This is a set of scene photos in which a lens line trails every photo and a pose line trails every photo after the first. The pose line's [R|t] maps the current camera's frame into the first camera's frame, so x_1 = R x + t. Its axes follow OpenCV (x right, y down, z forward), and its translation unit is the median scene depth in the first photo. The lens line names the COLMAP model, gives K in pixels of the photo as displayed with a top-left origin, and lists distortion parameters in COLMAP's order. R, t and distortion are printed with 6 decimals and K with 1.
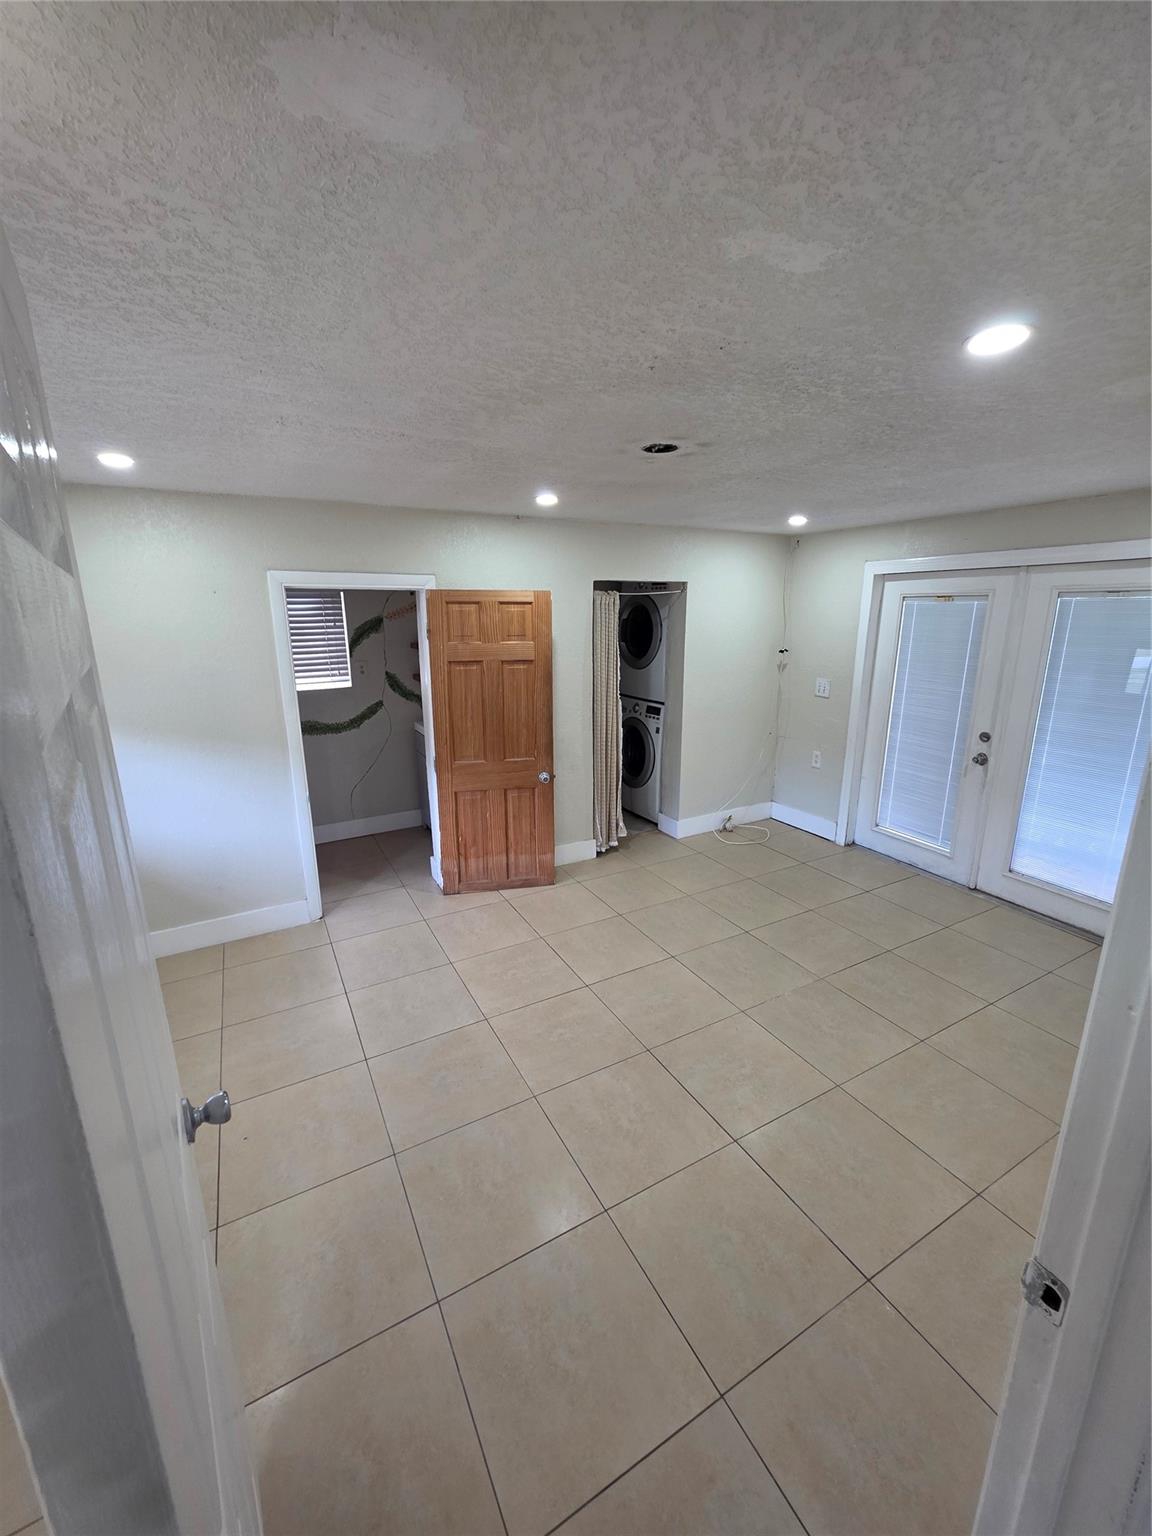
lens RADIAL K [[616.2, 0, 579.0], [0, 616.2, 758.8], [0, 0, 1]] dist [0.000498, 0.000140]
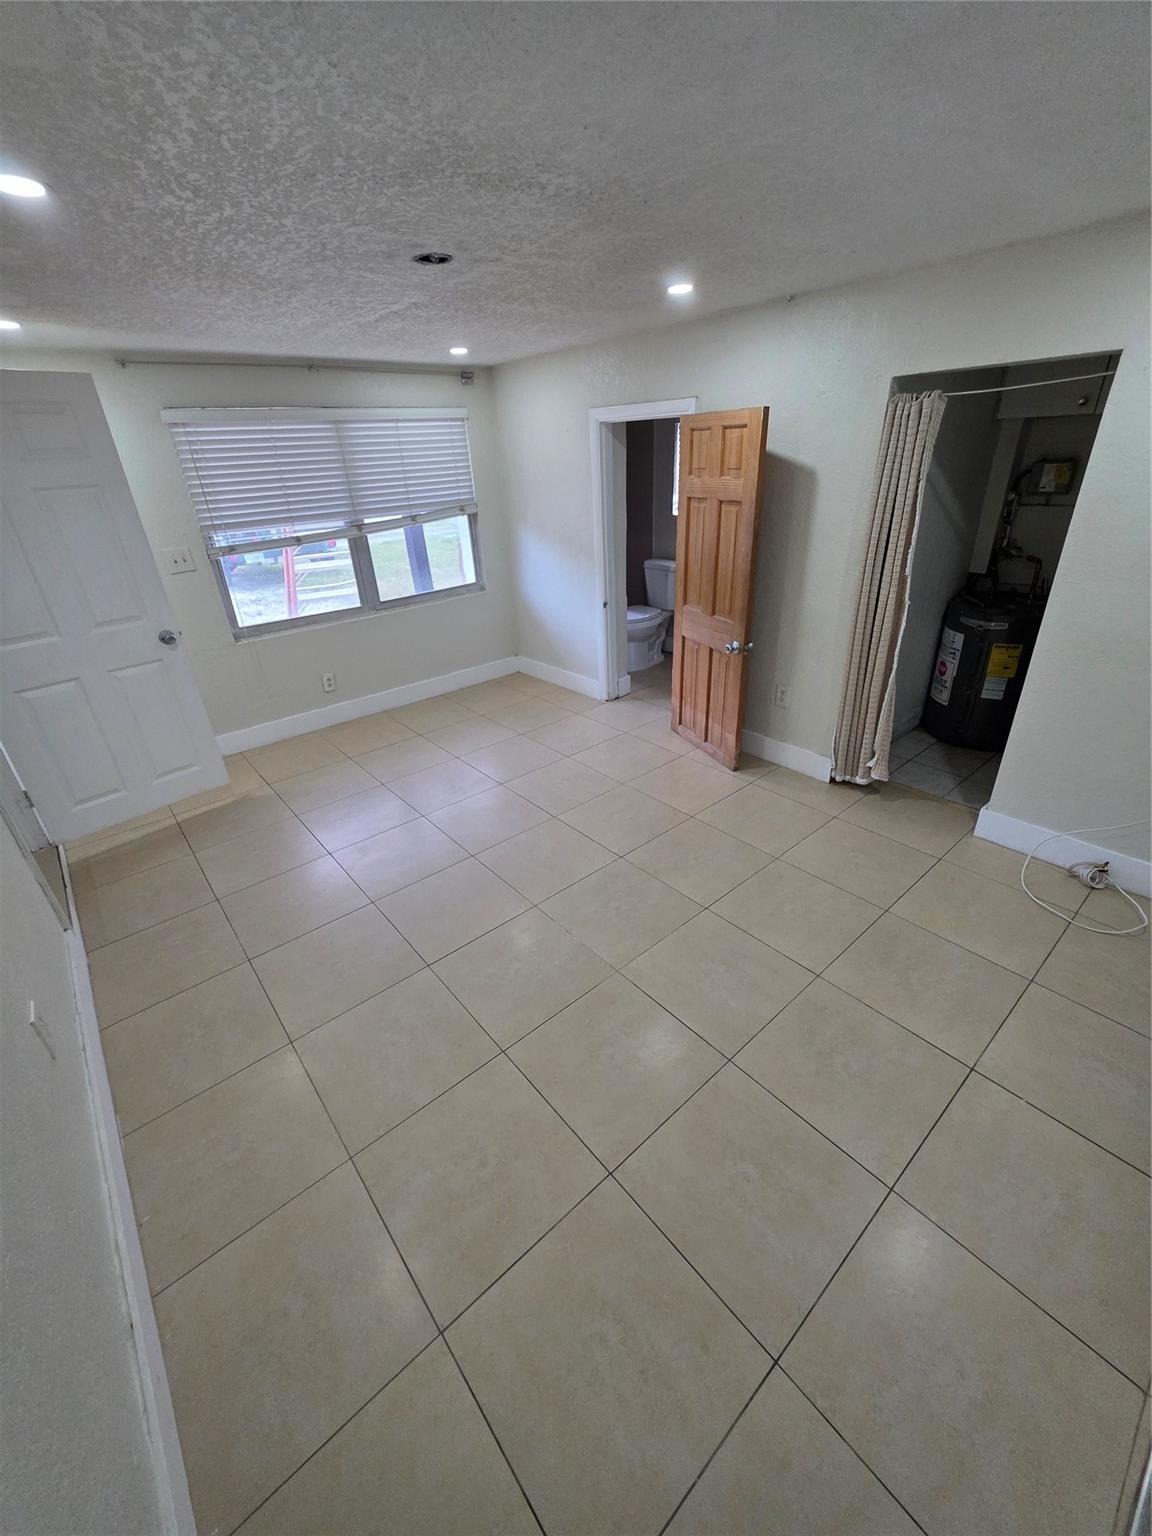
lens RADIAL K [[619.4, 0, 576.0], [0, 619.4, 768.0], [0, 0, 1]] dist [-0.001037, -0.000299]
pose [[0.197694, 0.445623, -0.873119, 0.695924], [-0.185151, 0.891641, 0.413154, -0.129657], [0.962619, 0.079981, 0.258780, 0.540277]]
